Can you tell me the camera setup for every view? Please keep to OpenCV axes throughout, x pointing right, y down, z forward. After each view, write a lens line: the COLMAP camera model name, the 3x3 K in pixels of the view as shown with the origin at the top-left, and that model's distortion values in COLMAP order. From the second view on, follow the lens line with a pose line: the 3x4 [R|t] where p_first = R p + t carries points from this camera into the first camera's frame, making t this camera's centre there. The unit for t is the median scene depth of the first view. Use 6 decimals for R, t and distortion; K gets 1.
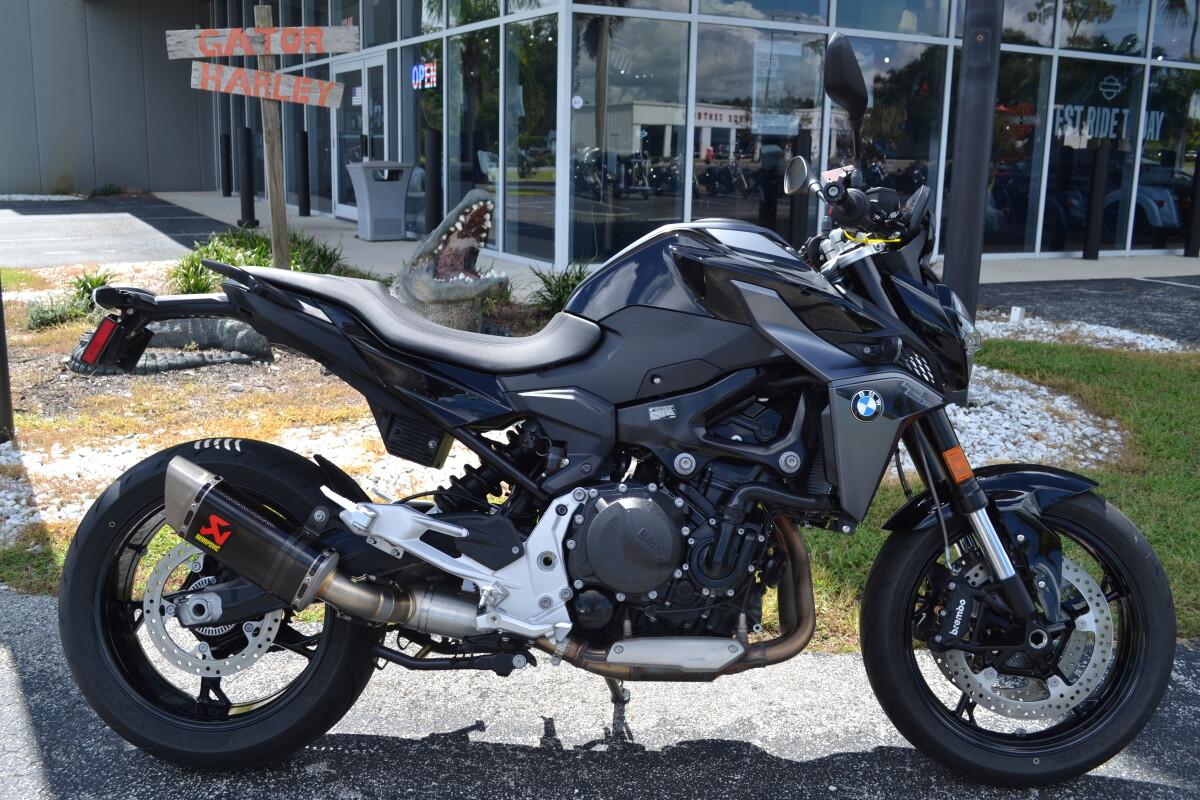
lens RADIAL K [[1137.9, 0, 582.9], [0, 1137.9, 397.3], [0, 0, 1]] dist [-0.060386, 0.000000]
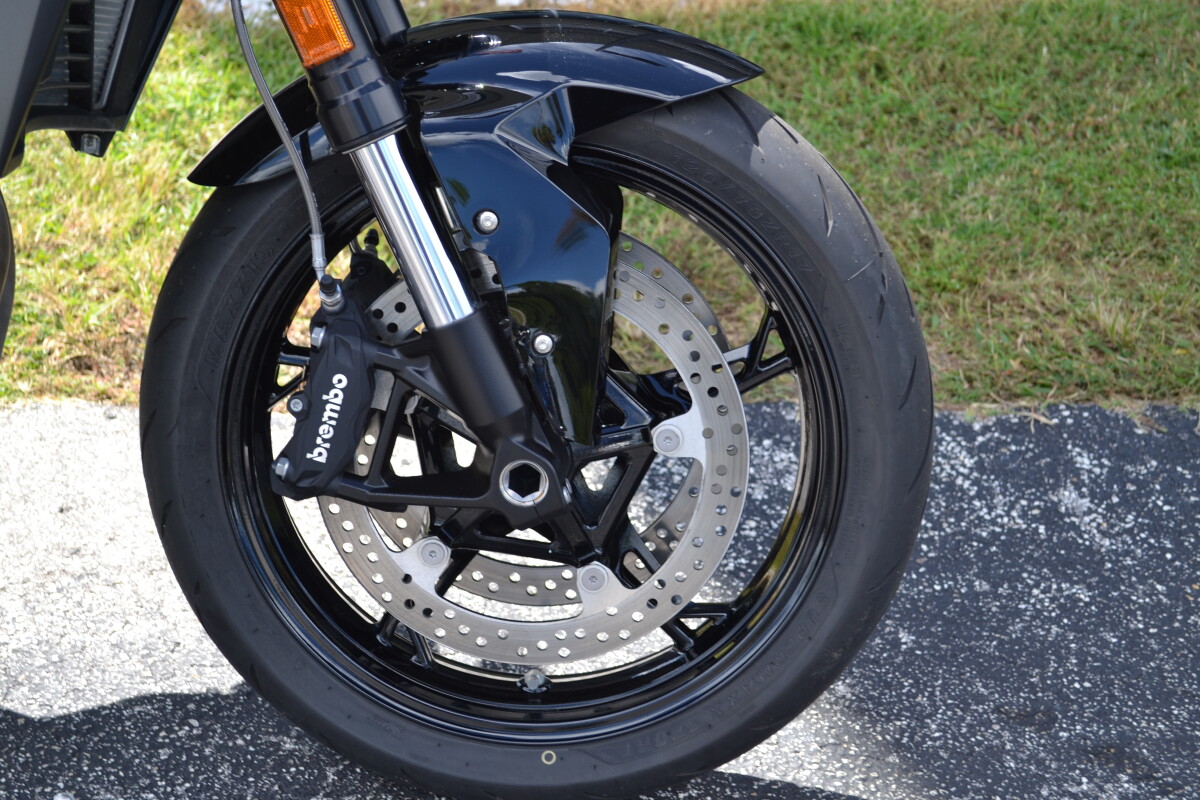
lens RADIAL K [[1955.1, 0, 599.6], [0, 1955.1, 403.8], [0, 0, 1]] dist [-0.013218, 0.000000]
pose [[0.998376, 0.018315, 0.053938, 0.390564], [-0.033421, 0.955129, 0.294298, -0.007315], [-0.046128, -0.295623, 0.954190, 0.367466]]
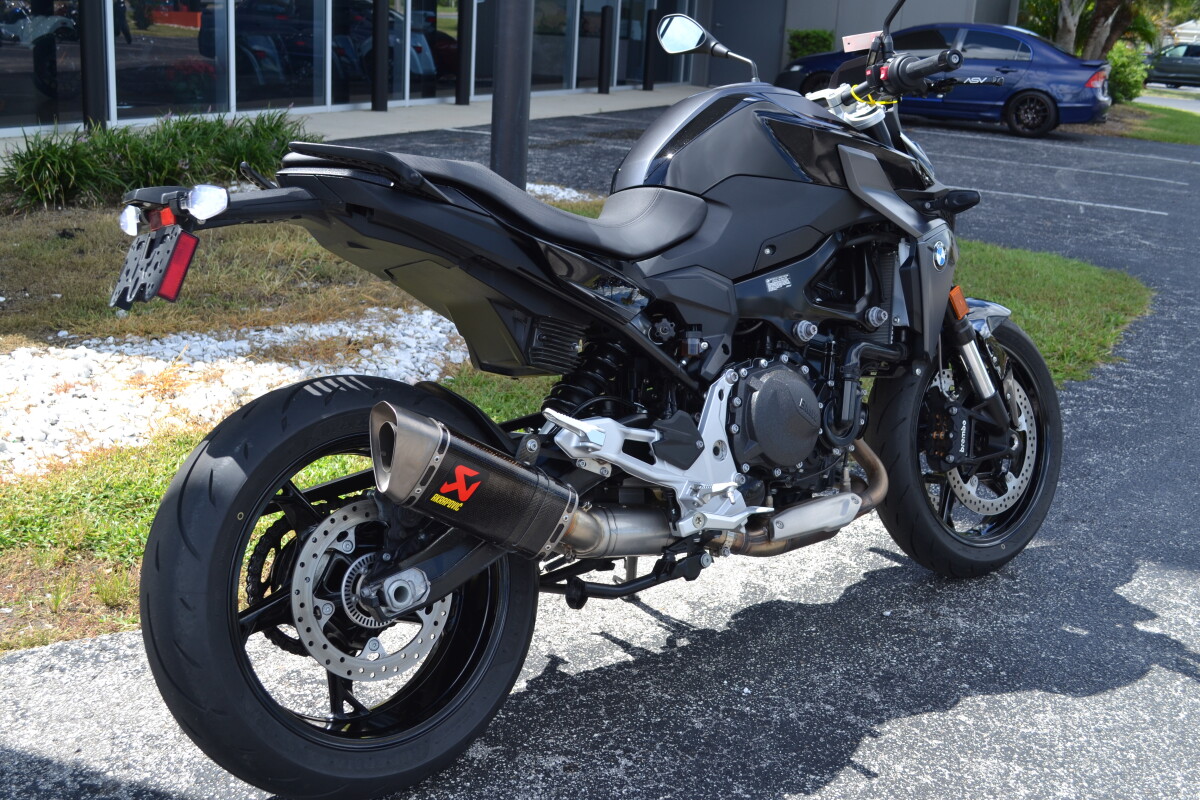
lens RADIAL K [[1313.2, 0, 595.2], [0, 1313.2, 397.3], [0, 0, 1]] dist [-0.061628, 0.000000]
pose [[0.771826, -0.155652, 0.616488, -0.765605], [0.098132, 0.987117, 0.126370, -0.047497], [-0.628216, -0.037039, 0.777157, 0.209622]]
